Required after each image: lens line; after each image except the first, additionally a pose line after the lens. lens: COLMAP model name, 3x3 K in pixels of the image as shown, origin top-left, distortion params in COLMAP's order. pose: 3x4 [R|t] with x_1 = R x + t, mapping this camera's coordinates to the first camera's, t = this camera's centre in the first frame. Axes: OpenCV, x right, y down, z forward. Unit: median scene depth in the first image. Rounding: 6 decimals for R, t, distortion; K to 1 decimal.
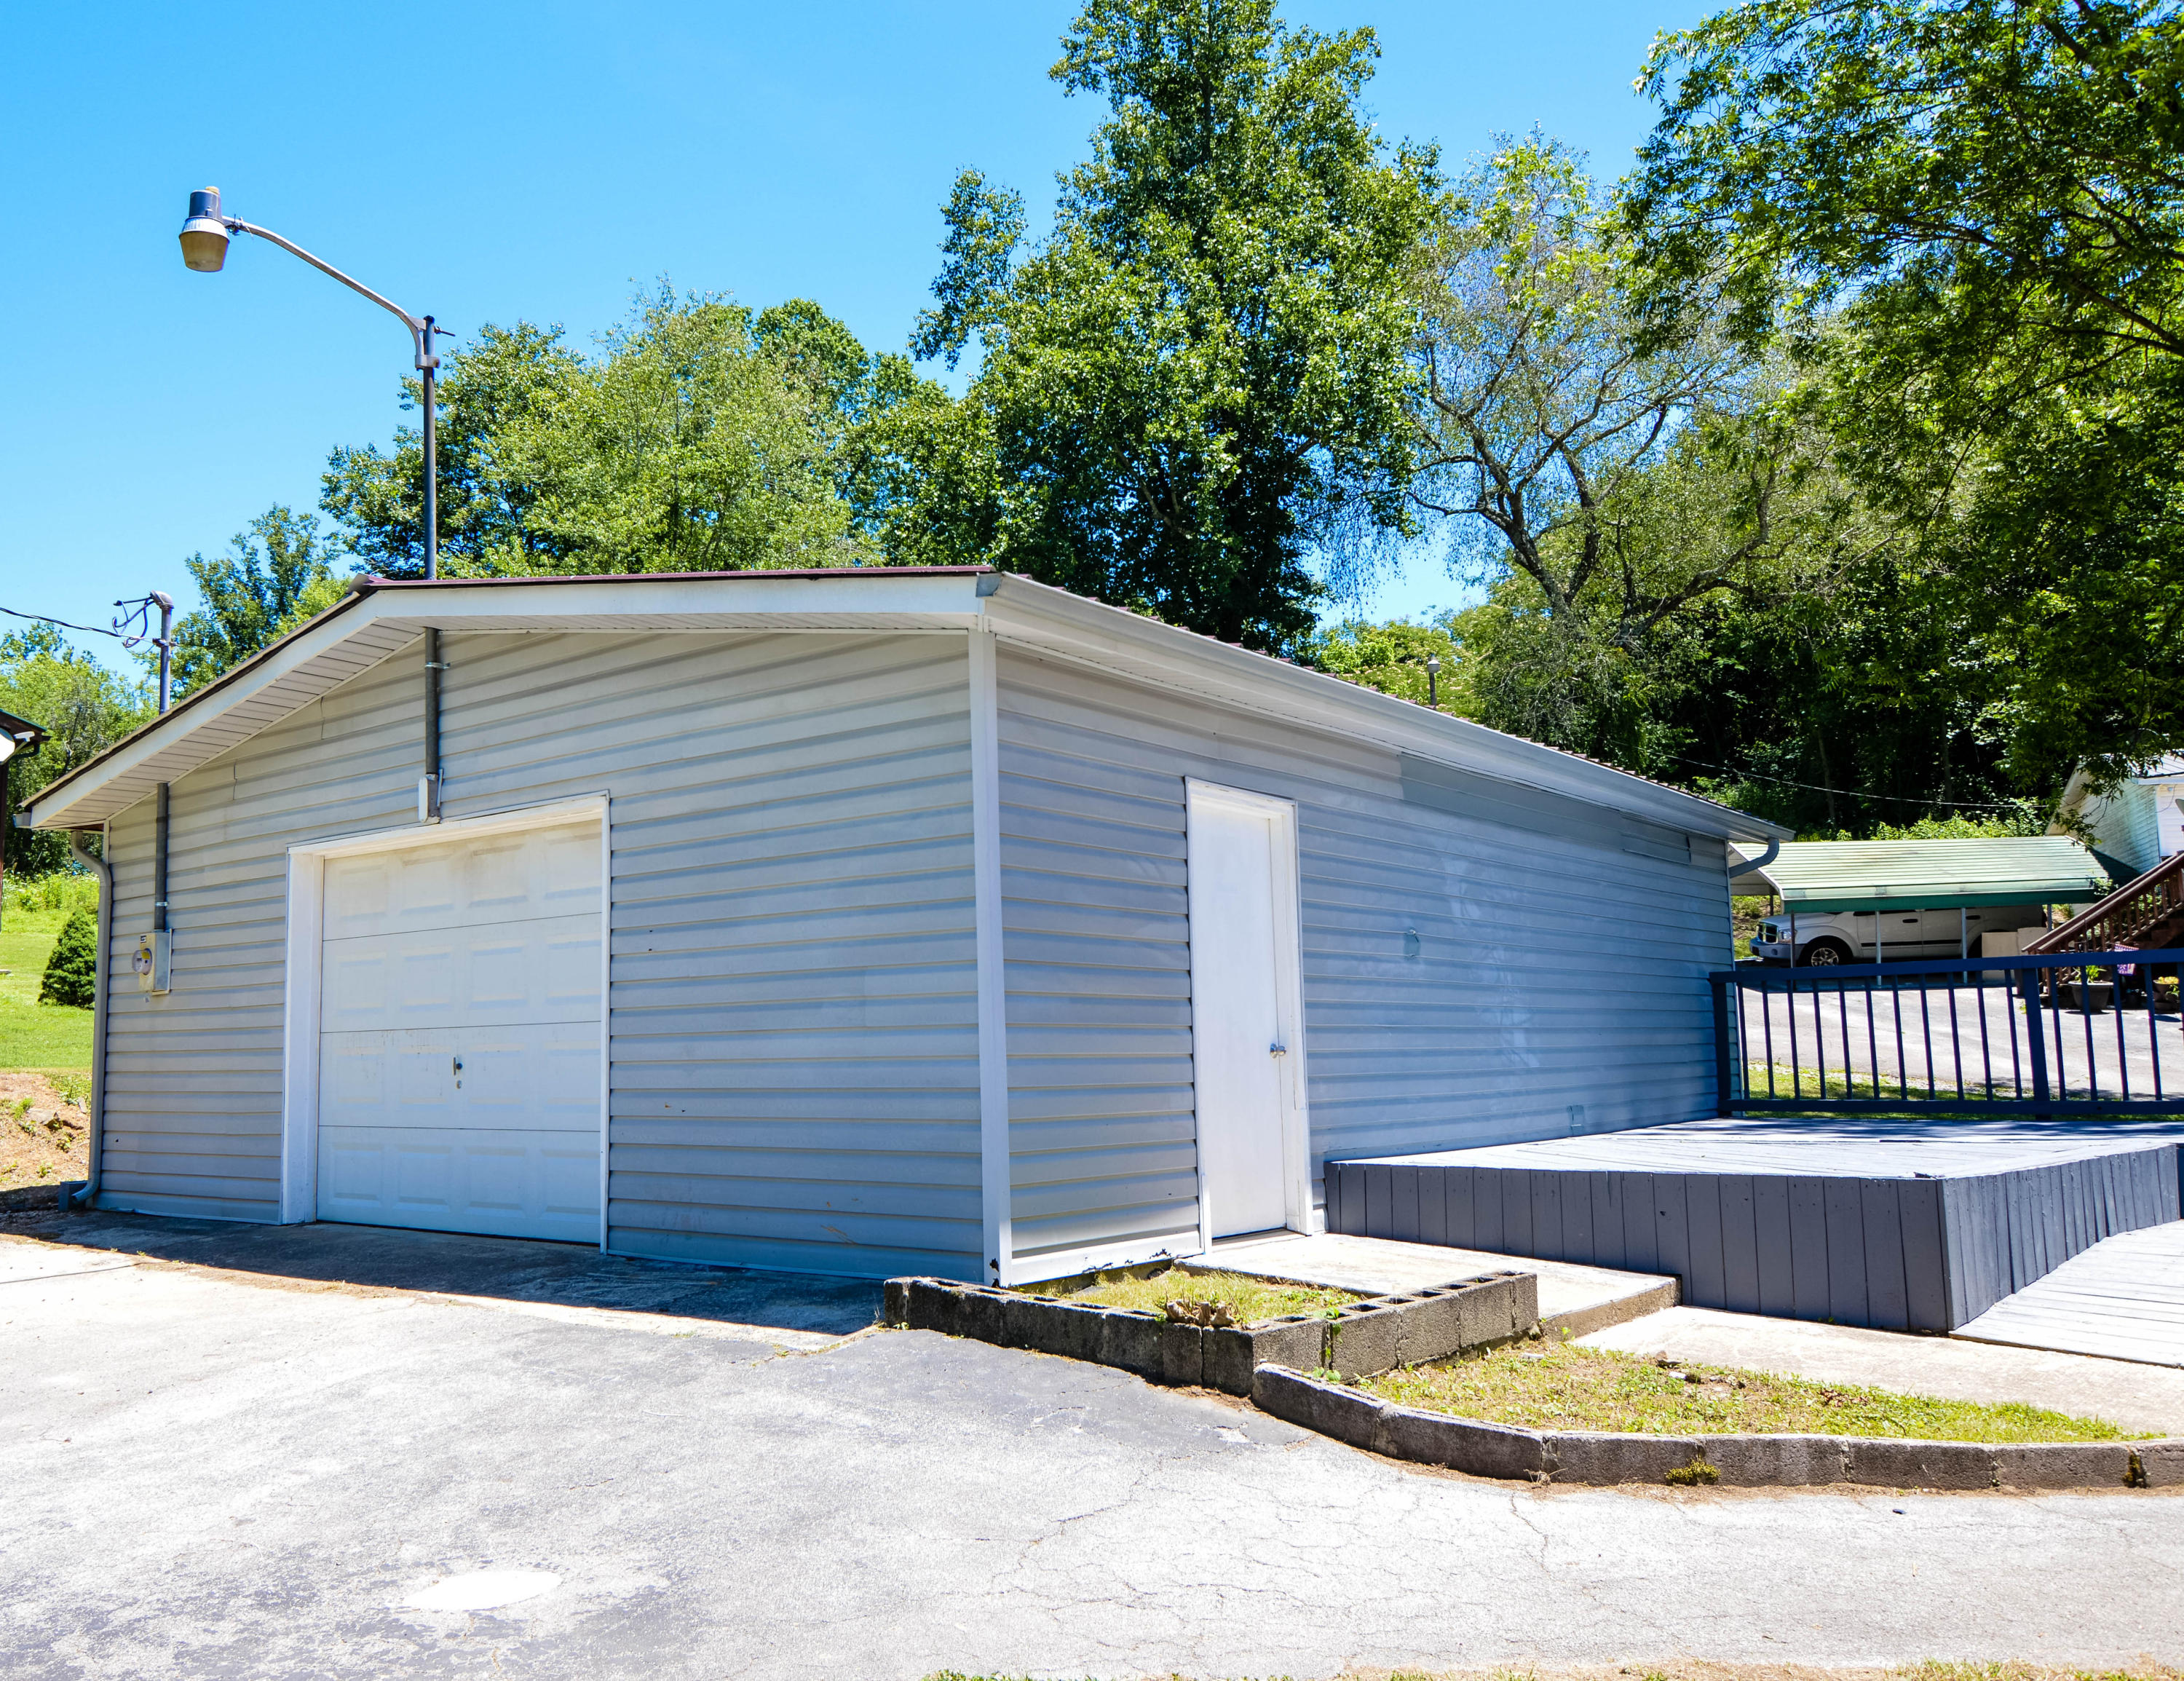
lens RADIAL K [[1814.7, 0, 881.3], [0, 1814.7, 835.6], [0, 0, 1]] dist [-0.045627, 0.009680]
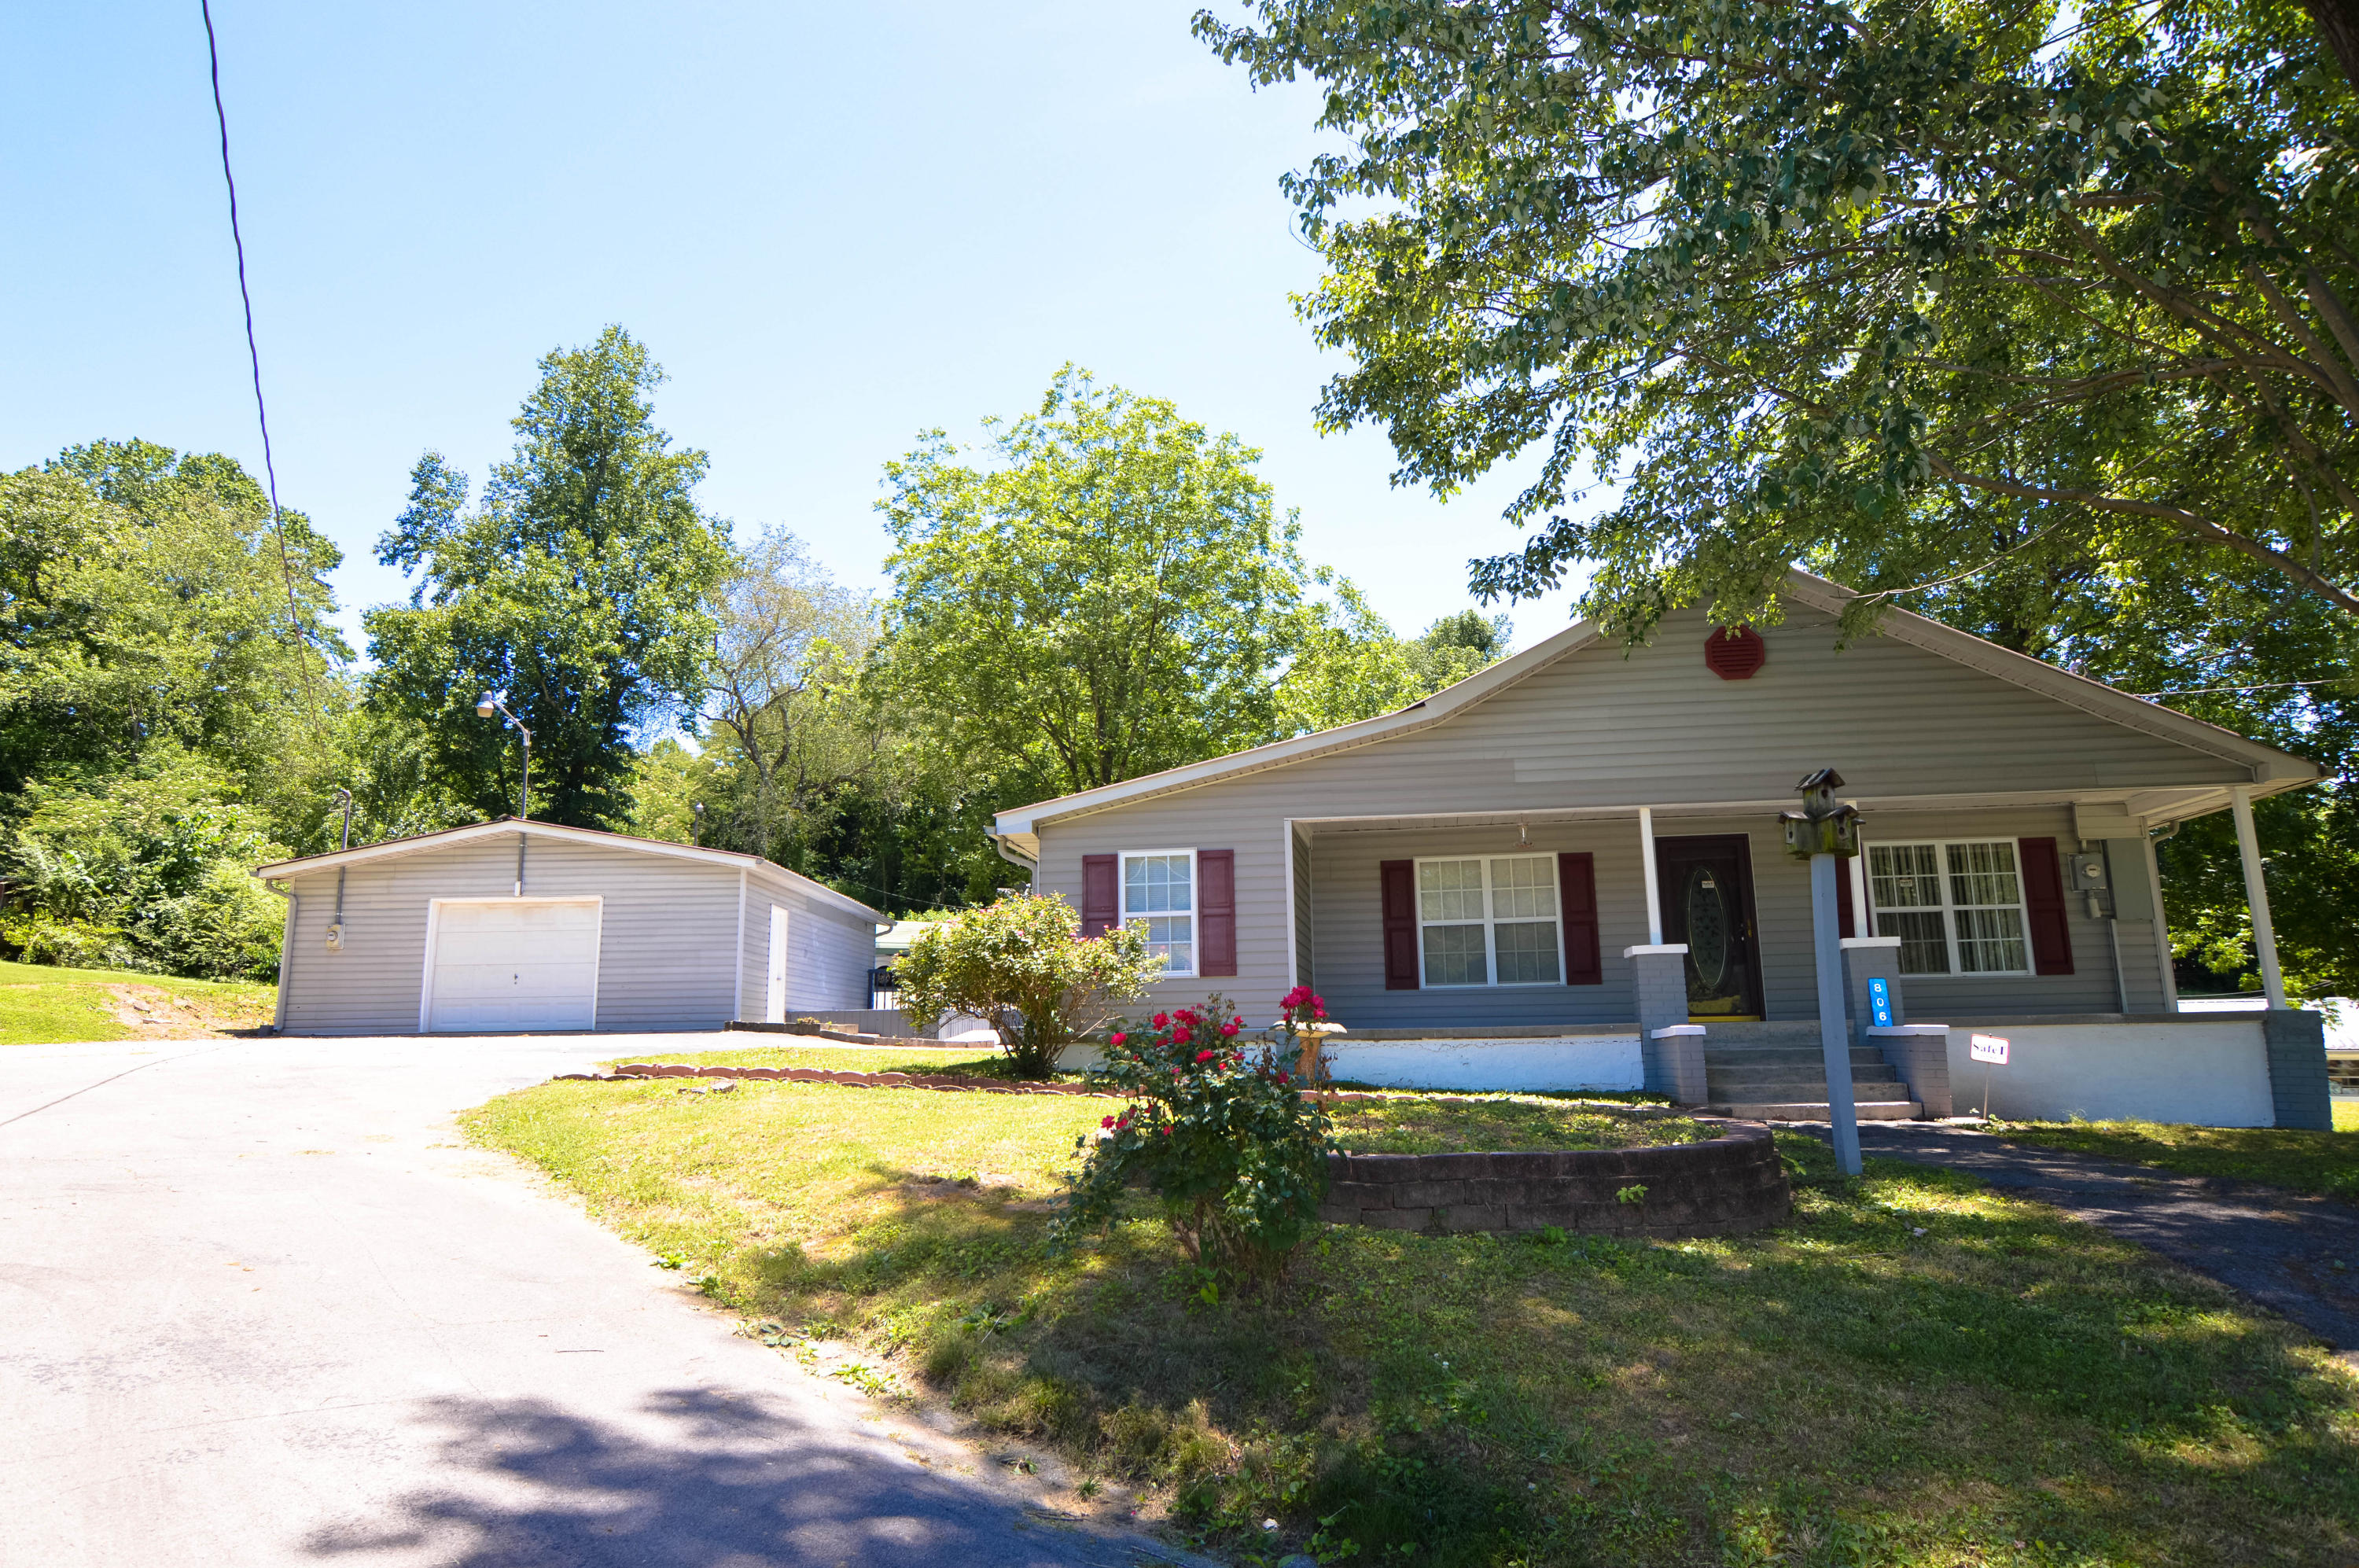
lens RADIAL K [[1330.3, 0, 1167.8], [0, 1330.3, 777.8], [0, 0, 1]] dist [-0.023431, 0.003069]
pose [[0.757256, 0.131227, 0.639799, -0.275231], [-0.074845, 0.990589, -0.114591, -0.010146], [-0.648815, 0.038889, 0.759951, -0.449400]]
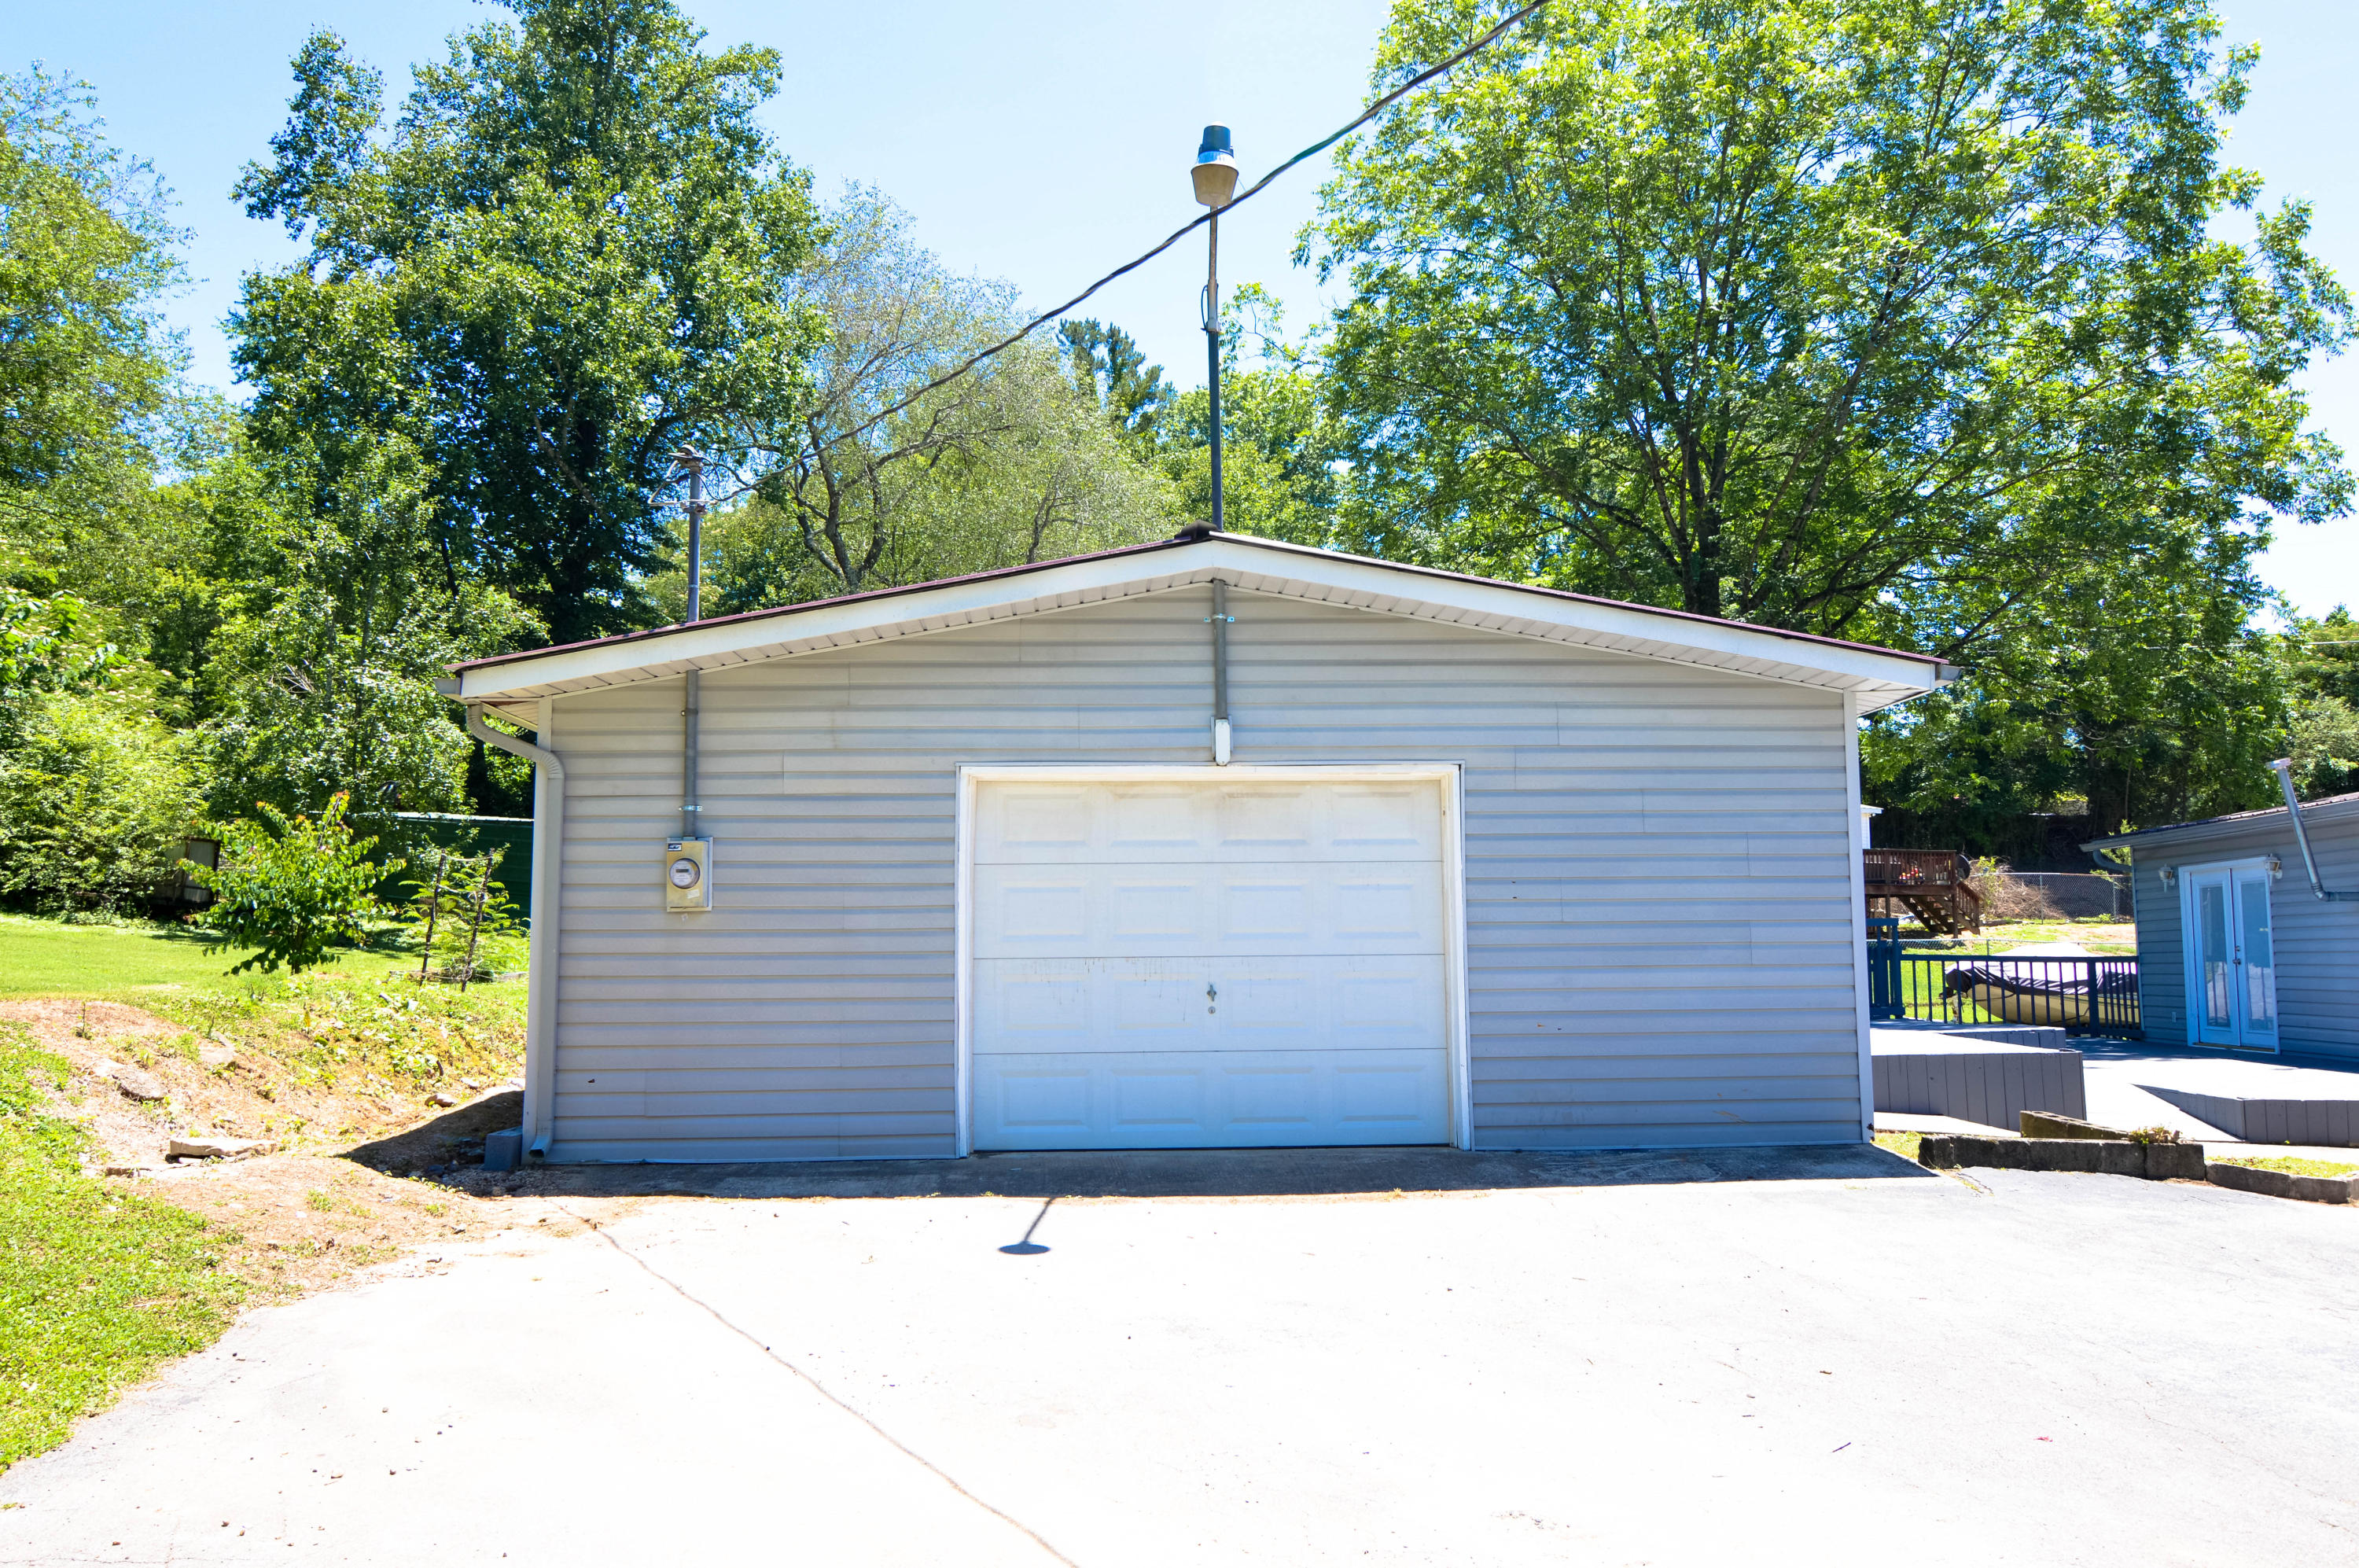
lens RADIAL K [[1652.2, 0, 1194.9], [0, 1652.2, 788.2], [0, 0, 1]] dist [-0.033934, 0.007206]
pose [[0.724346, 0.081027, 0.684658, -0.290074], [-0.087775, 0.995827, -0.024990, 0.010088], [-0.683826, -0.041994, 0.728436, 0.094423]]
